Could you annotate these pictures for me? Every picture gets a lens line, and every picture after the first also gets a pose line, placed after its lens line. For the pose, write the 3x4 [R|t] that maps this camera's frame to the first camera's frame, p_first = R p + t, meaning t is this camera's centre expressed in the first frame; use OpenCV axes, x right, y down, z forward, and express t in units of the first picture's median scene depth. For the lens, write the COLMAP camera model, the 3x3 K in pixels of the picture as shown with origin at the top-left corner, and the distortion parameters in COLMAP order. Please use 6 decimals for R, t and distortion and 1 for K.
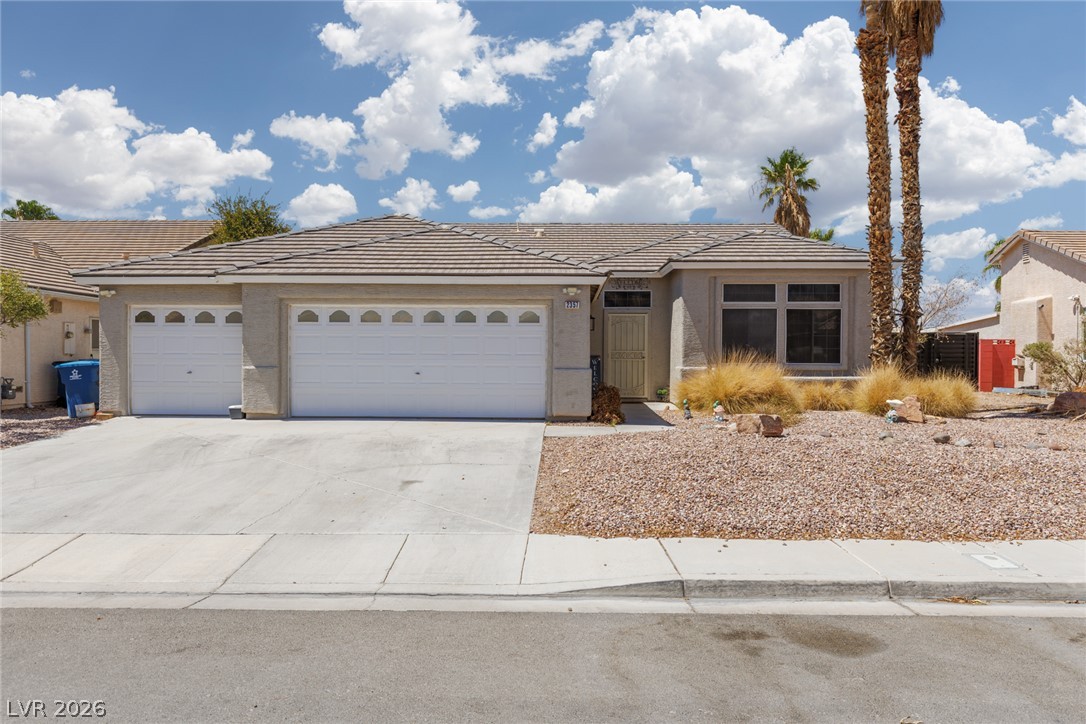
lens RADIAL K [[734.8, 0, 538.4], [0, 734.8, 367.7], [0, 0, 1]] dist [0.011734, -0.003771]
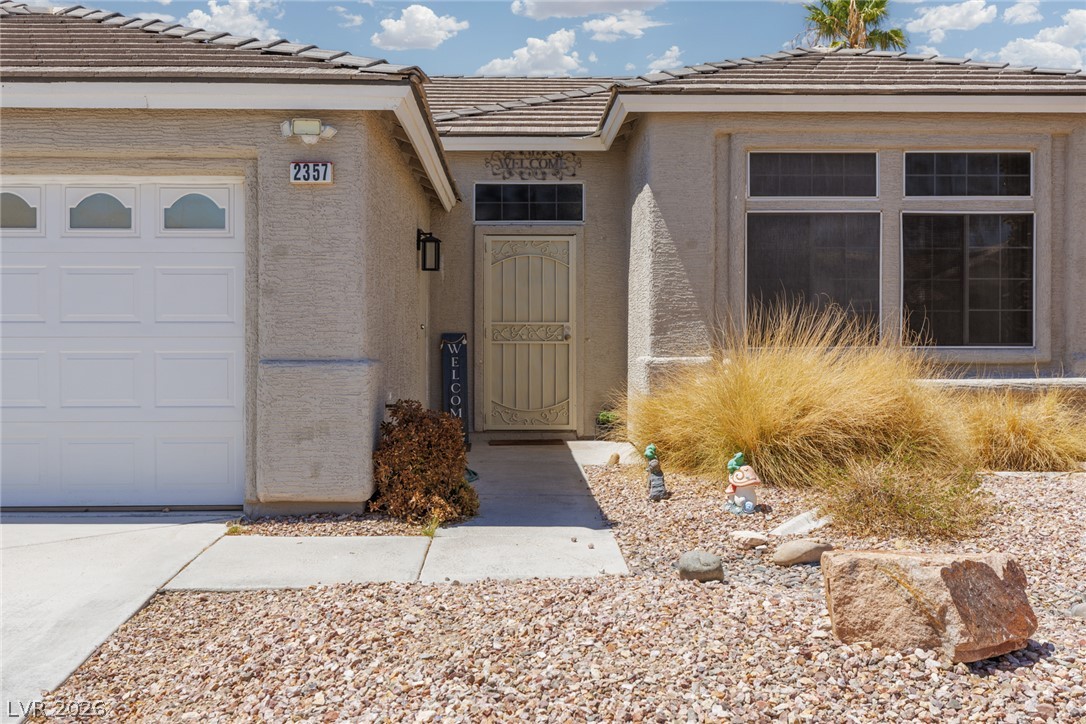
lens RADIAL K [[1041.1, 0, 524.6], [0, 1041.1, 361.8], [0, 0, 1]] dist [0.018881, 0.000000]
pose [[0.999119, -0.006835, 0.041403, 0.110881], [0.006995, 0.999969, -0.003717, 0.003573], [-0.041376, 0.004004, 0.999136, 0.465117]]
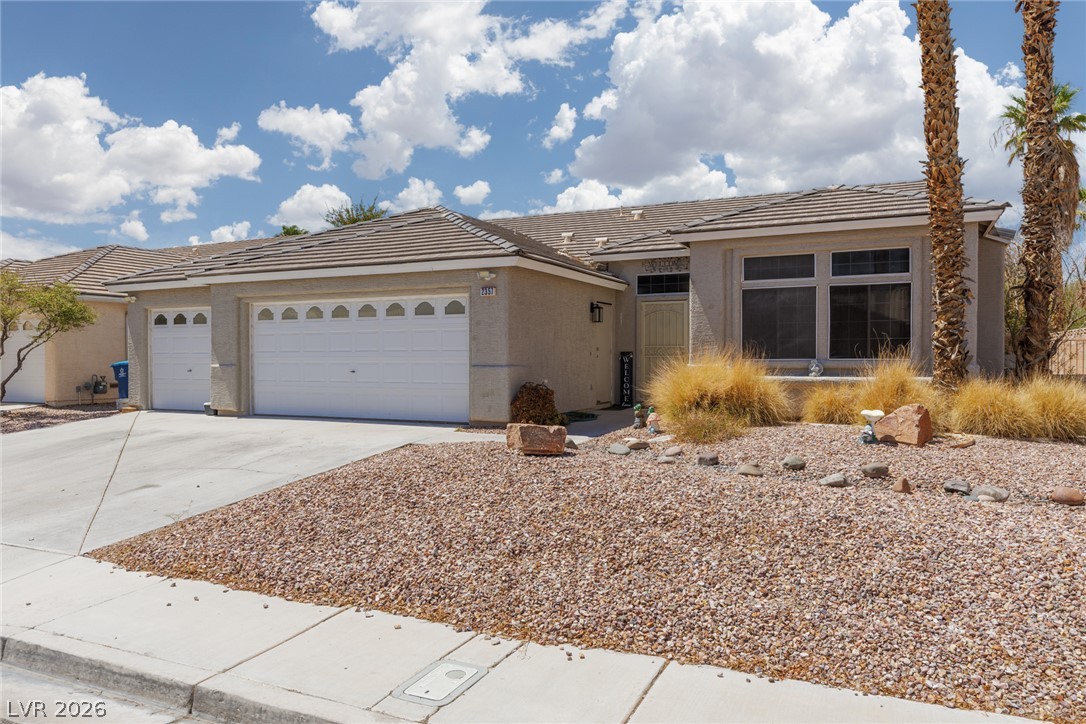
lens RADIAL K [[734.8, 0, 560.6], [0, 734.8, 367.3], [0, 0, 1]] dist [0.011734, -0.003771]
pose [[0.916344, -0.002015, -0.400386, 0.418525], [0.000932, 0.999995, -0.002900, 0.004893], [0.400390, 0.002284, 0.916342, 0.223666]]
